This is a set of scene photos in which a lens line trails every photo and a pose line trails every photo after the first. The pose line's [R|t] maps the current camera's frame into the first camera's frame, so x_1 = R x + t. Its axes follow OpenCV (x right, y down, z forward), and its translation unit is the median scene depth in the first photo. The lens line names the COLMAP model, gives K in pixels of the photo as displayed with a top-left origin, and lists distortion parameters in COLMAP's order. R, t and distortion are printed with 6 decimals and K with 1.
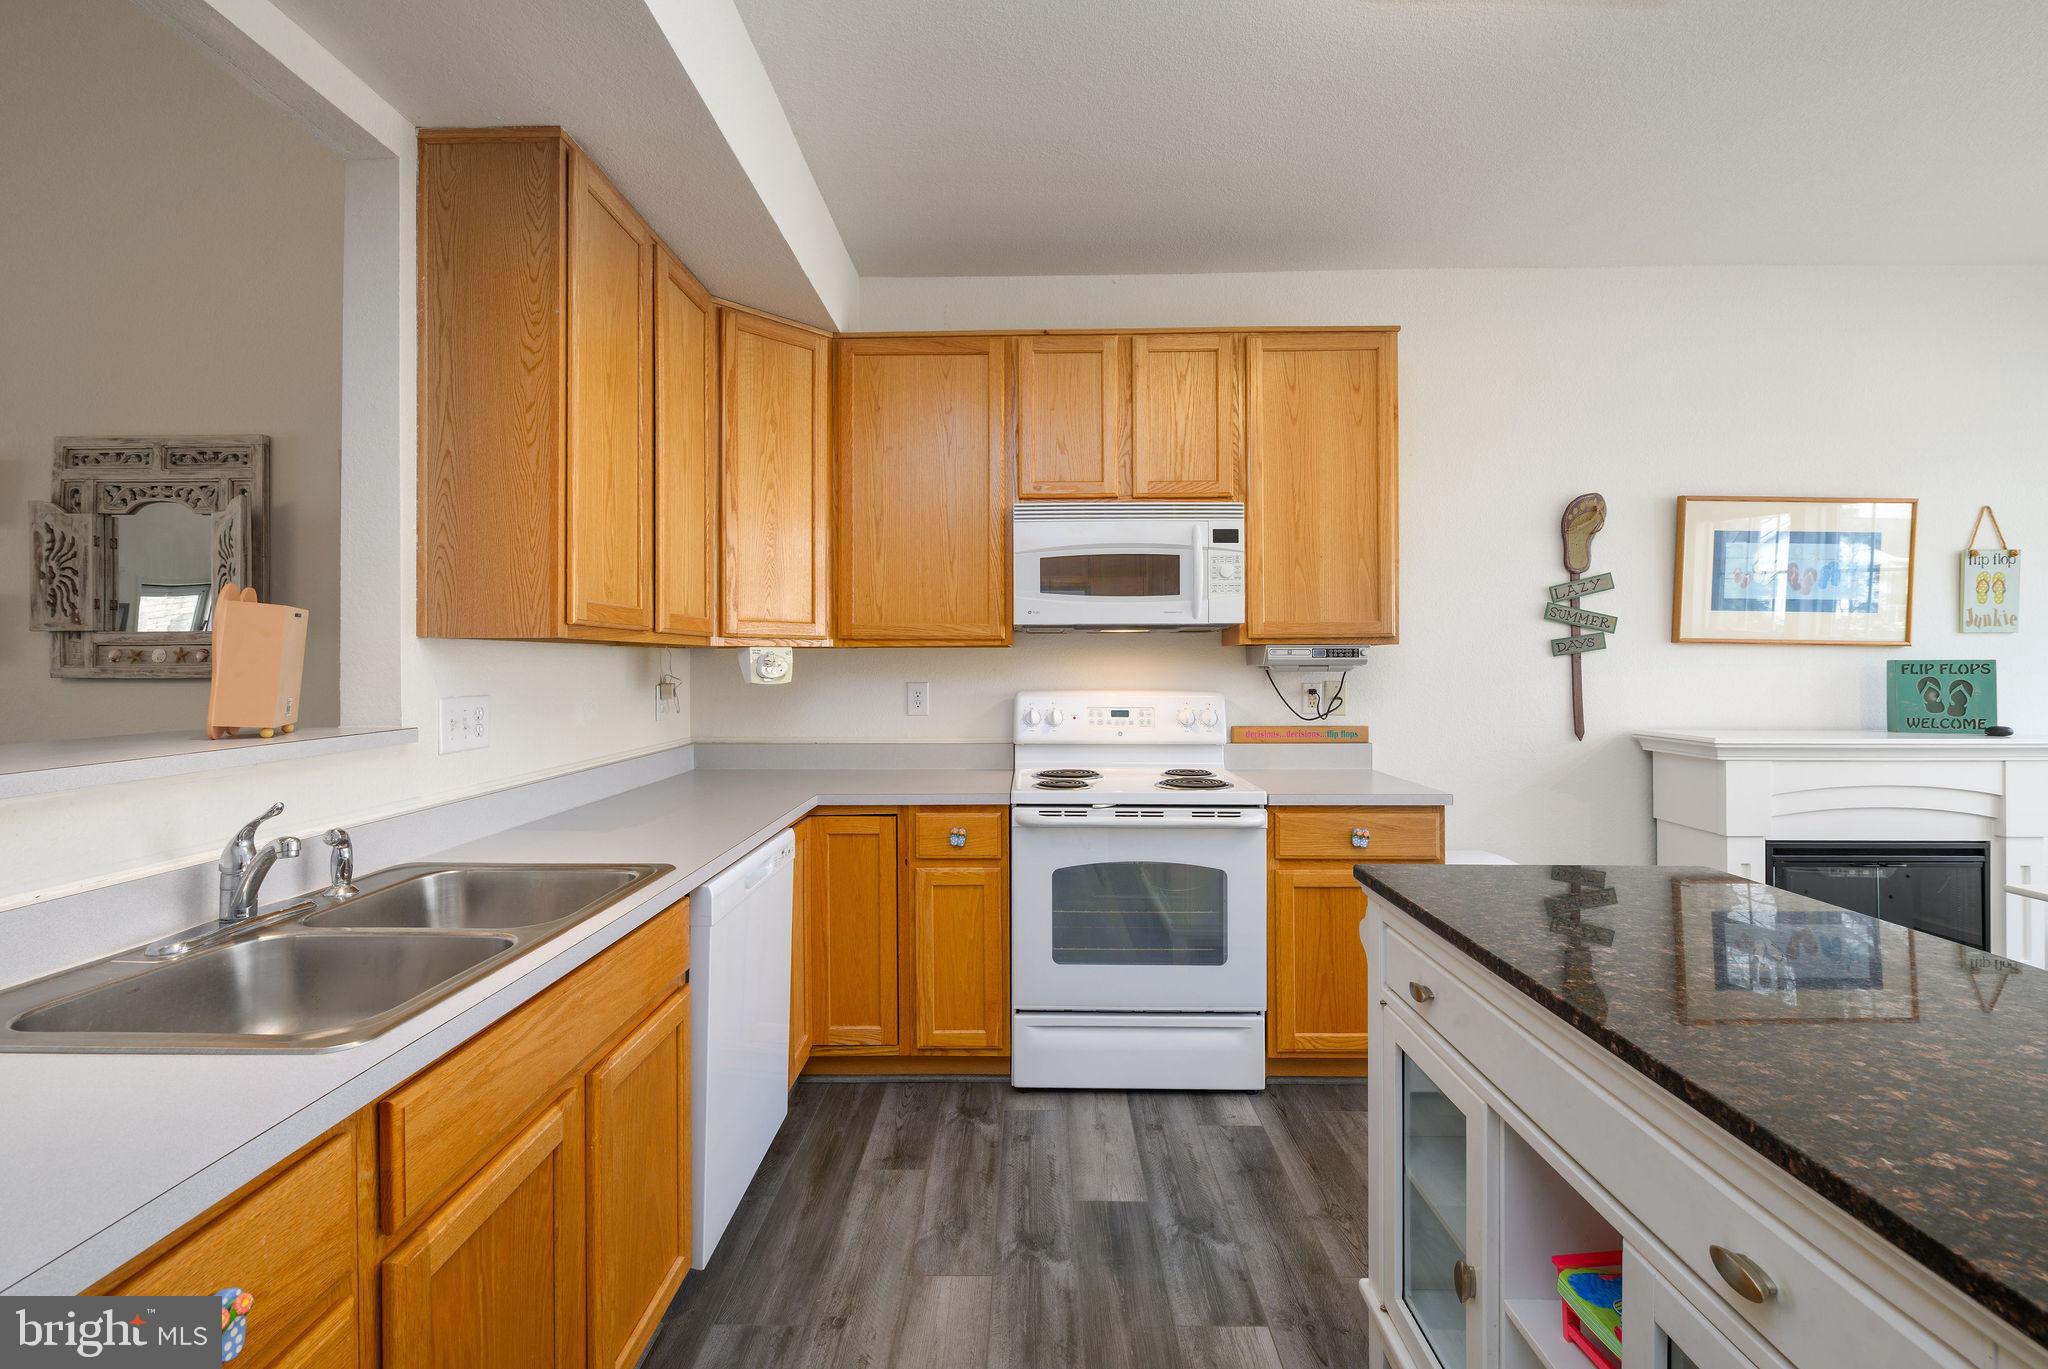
lens RADIAL K [[903.8, 0, 1020.6], [0, 903.8, 656.0], [0, 0, 1]] dist [-0.000679, -0.000219]
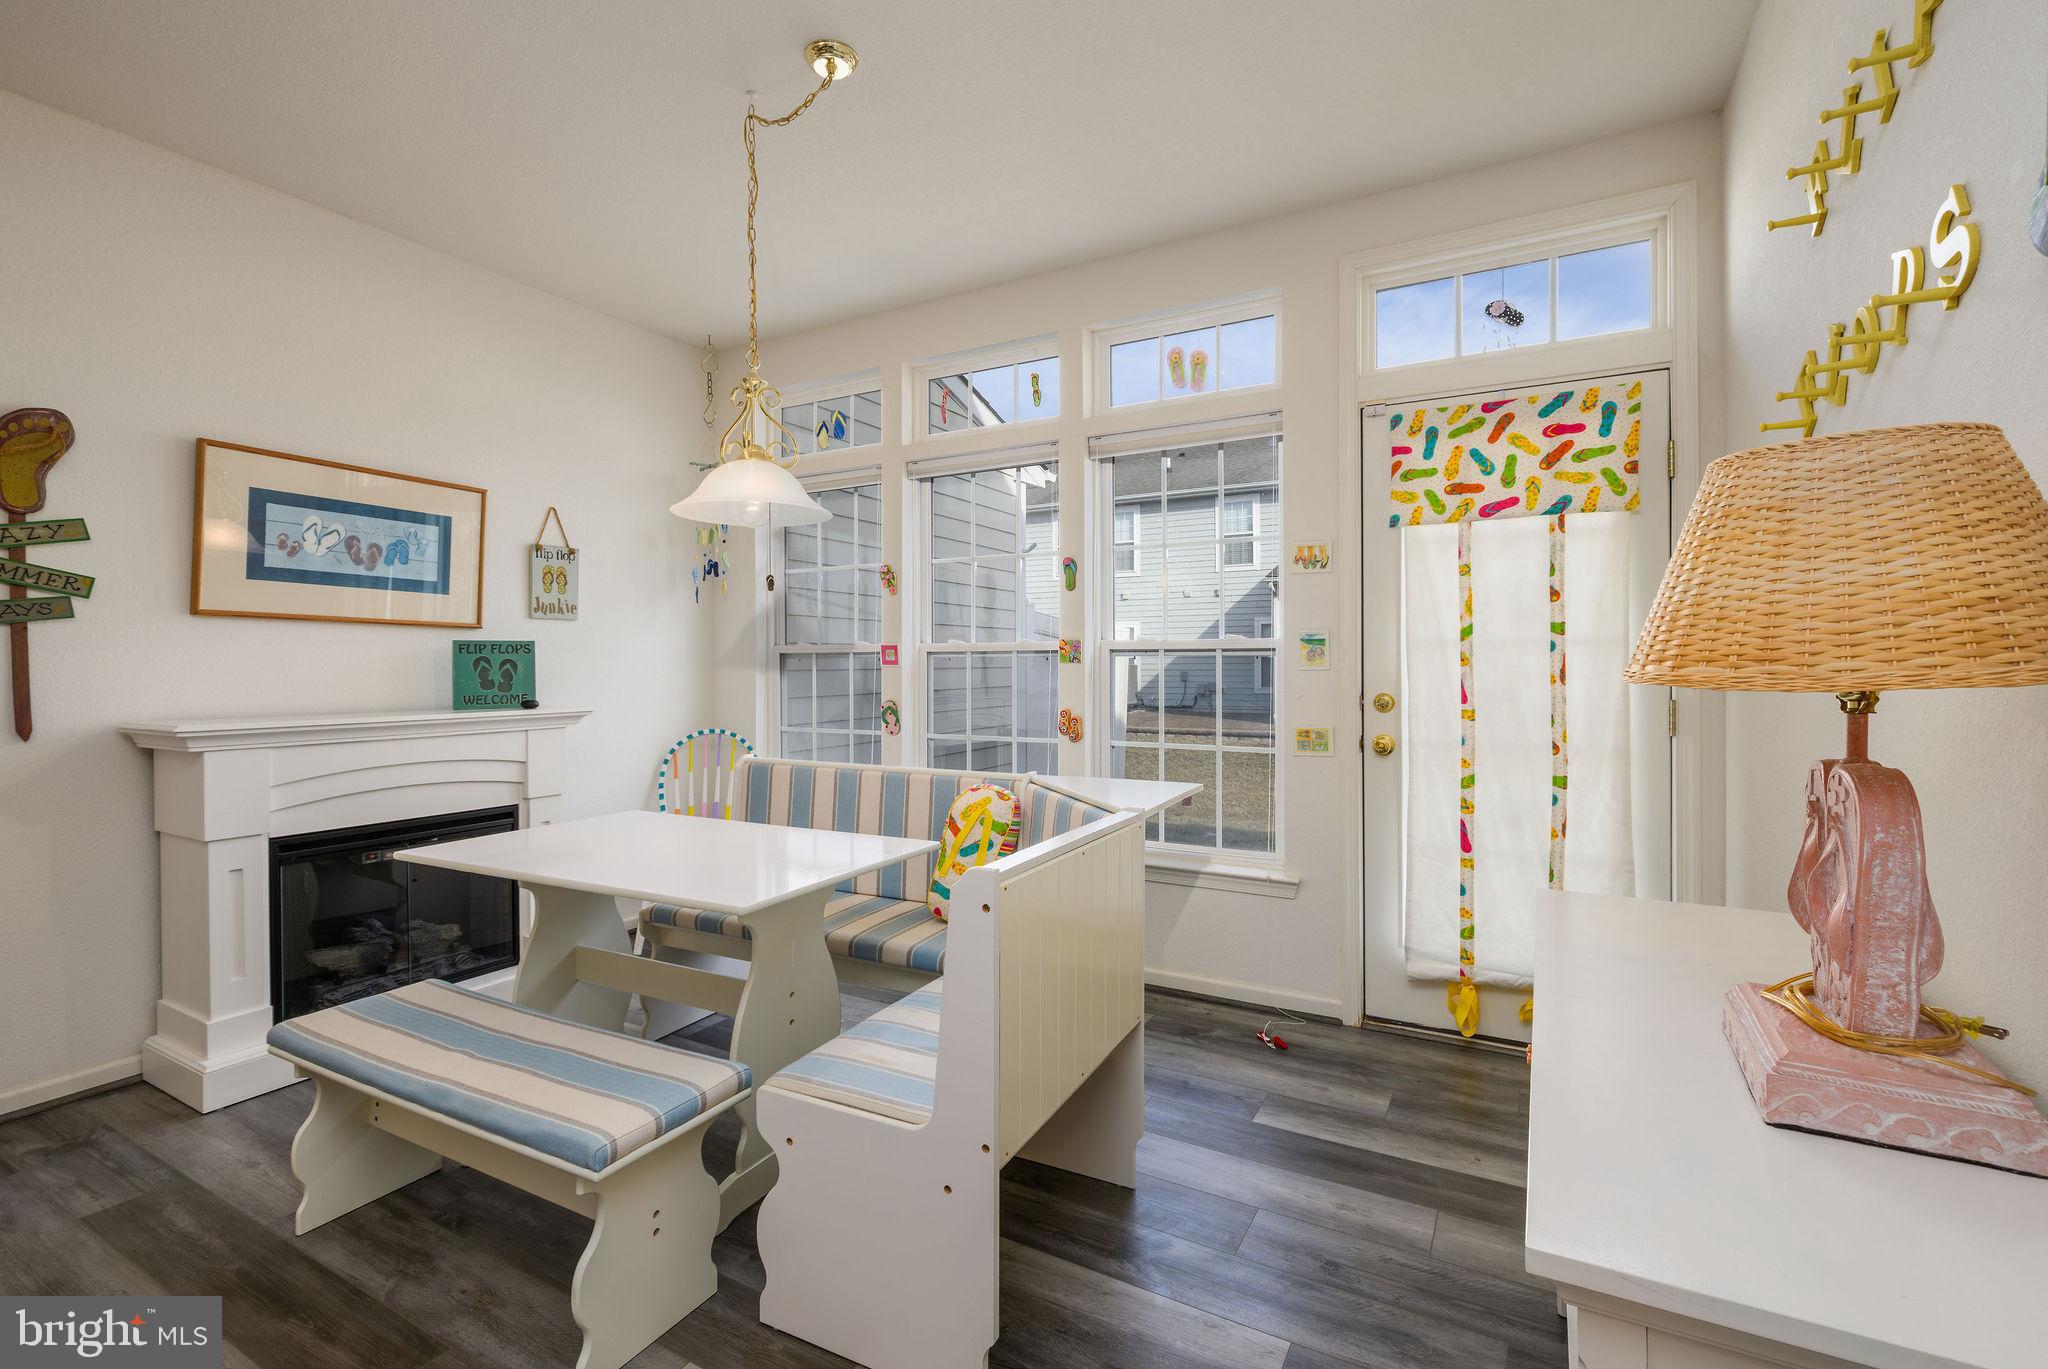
lens RADIAL K [[903.8, 0, 1020.6], [0, 903.8, 656.0], [0, 0, 1]] dist [-0.000679, -0.000219]
pose [[0.473049, 0.005481, 0.881019, 0.370056], [-0.002160, 0.999985, -0.005062, 0.026971], [-0.881034, 0.000492, 0.473053, -0.062369]]
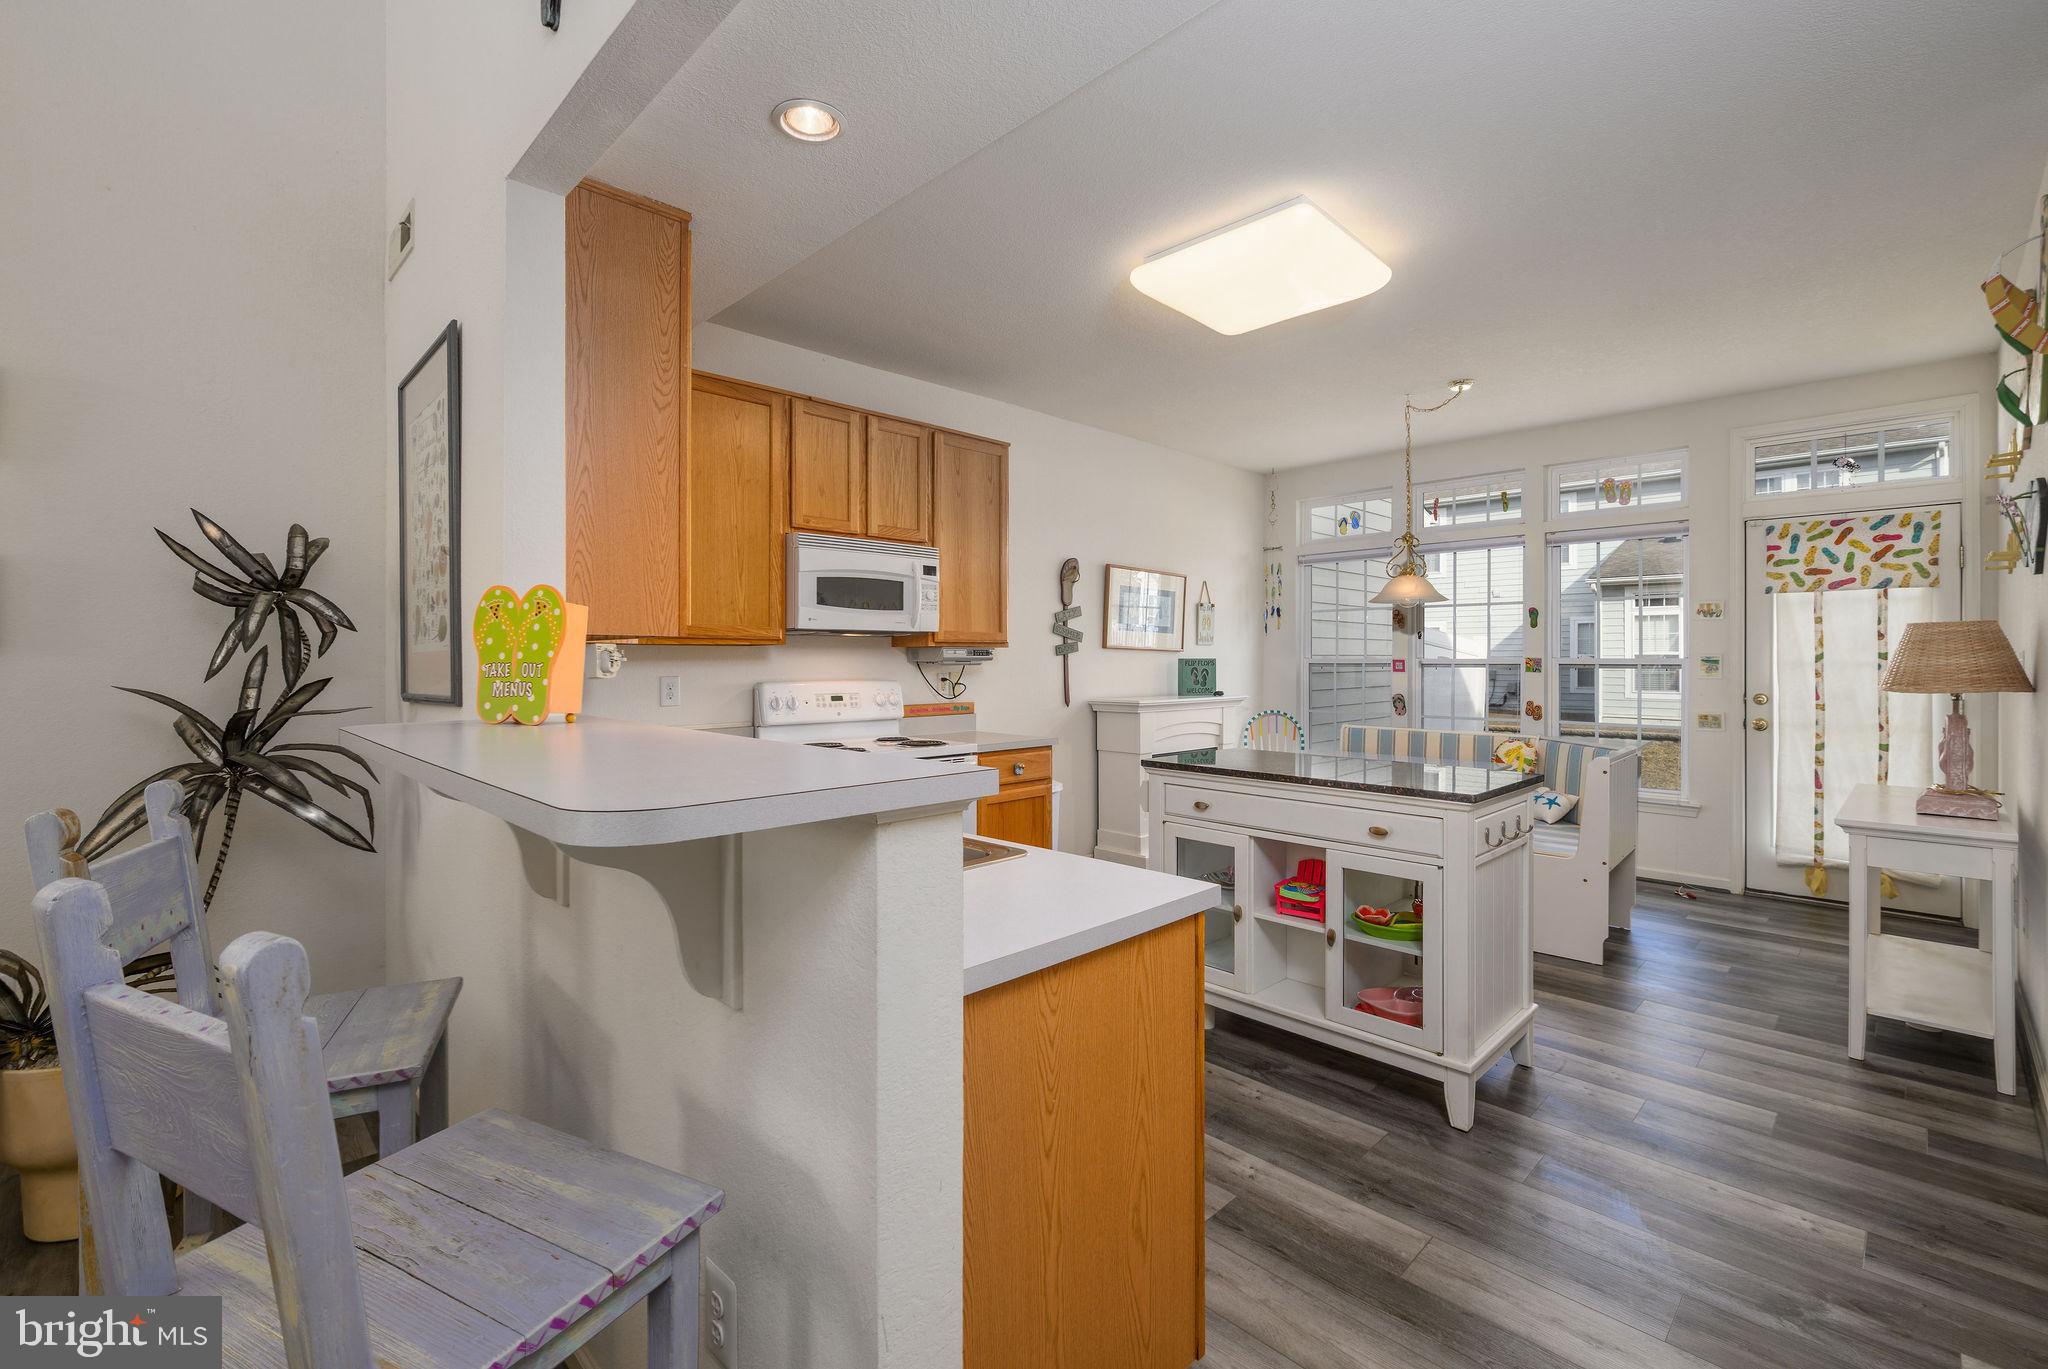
lens RADIAL K [[869.2, 0, 1083.3], [0, 869.2, 654.9], [0, 0, 1]] dist [-0.001828, -0.000560]
pose [[0.673384, 0.005426, 0.739273, -0.559355], [-0.005276, 0.999983, -0.002535, 0.002760], [-0.739274, -0.002193, 0.673401, -0.096470]]
